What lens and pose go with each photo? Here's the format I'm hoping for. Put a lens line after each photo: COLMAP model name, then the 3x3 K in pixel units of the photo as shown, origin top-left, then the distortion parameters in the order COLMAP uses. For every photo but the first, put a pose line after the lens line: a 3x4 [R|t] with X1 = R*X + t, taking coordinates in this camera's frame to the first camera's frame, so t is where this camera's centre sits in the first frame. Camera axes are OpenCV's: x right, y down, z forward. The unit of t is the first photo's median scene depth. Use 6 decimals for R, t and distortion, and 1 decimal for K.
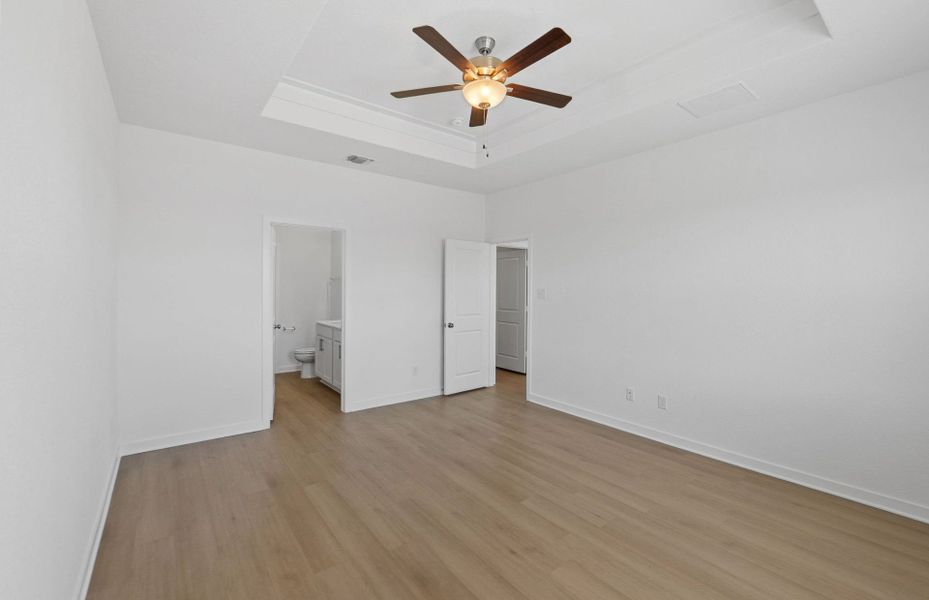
lens RADIAL K [[386.1, 0, 467.2], [0, 386.1, 292.8], [0, 0, 1]] dist [-0.002492, -0.000027]
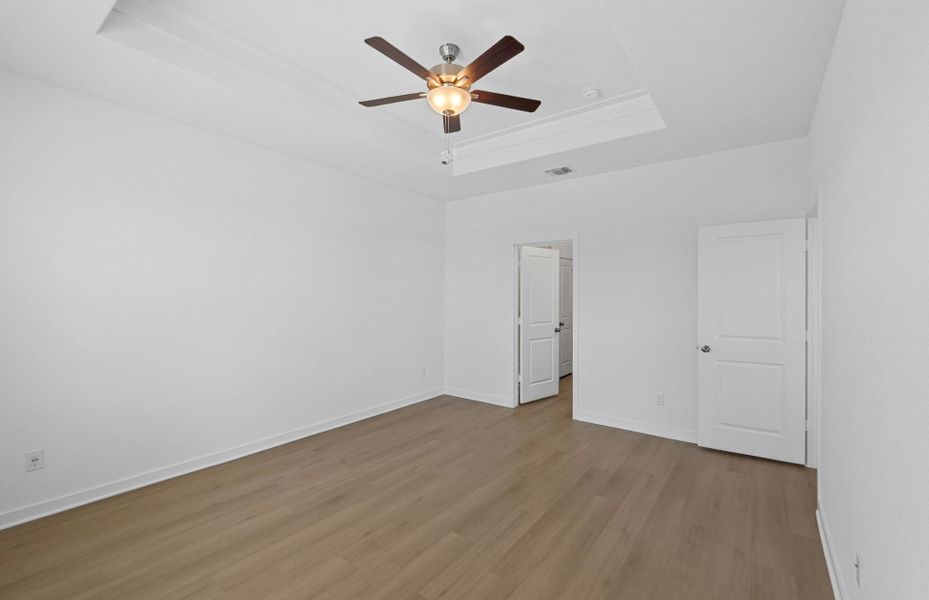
lens RADIAL K [[388.4, 0, 482.0], [0, 388.4, 312.0], [0, 0, 1]] dist [-0.000368, 0.000094]
pose [[0.280960, 0.027842, -0.959316, 0.997051], [-0.008808, 0.999612, 0.026432, 0.001911], [0.959679, 0.001023, 0.281096, 0.790949]]
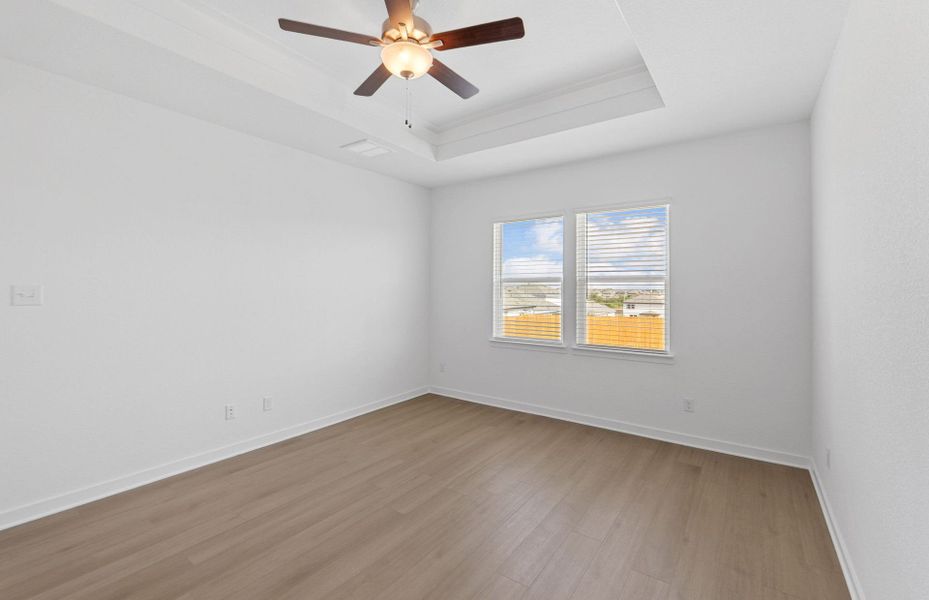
lens RADIAL K [[386.1, 0, 467.2], [0, 386.1, 292.8], [0, 0, 1]] dist [-0.002492, -0.000027]
pose [[-0.274363, -0.012101, 0.961550, -0.788622], [0.009582, 0.999837, 0.015317, -0.012584], [-0.961579, 0.013416, -0.274202, 1.075348]]
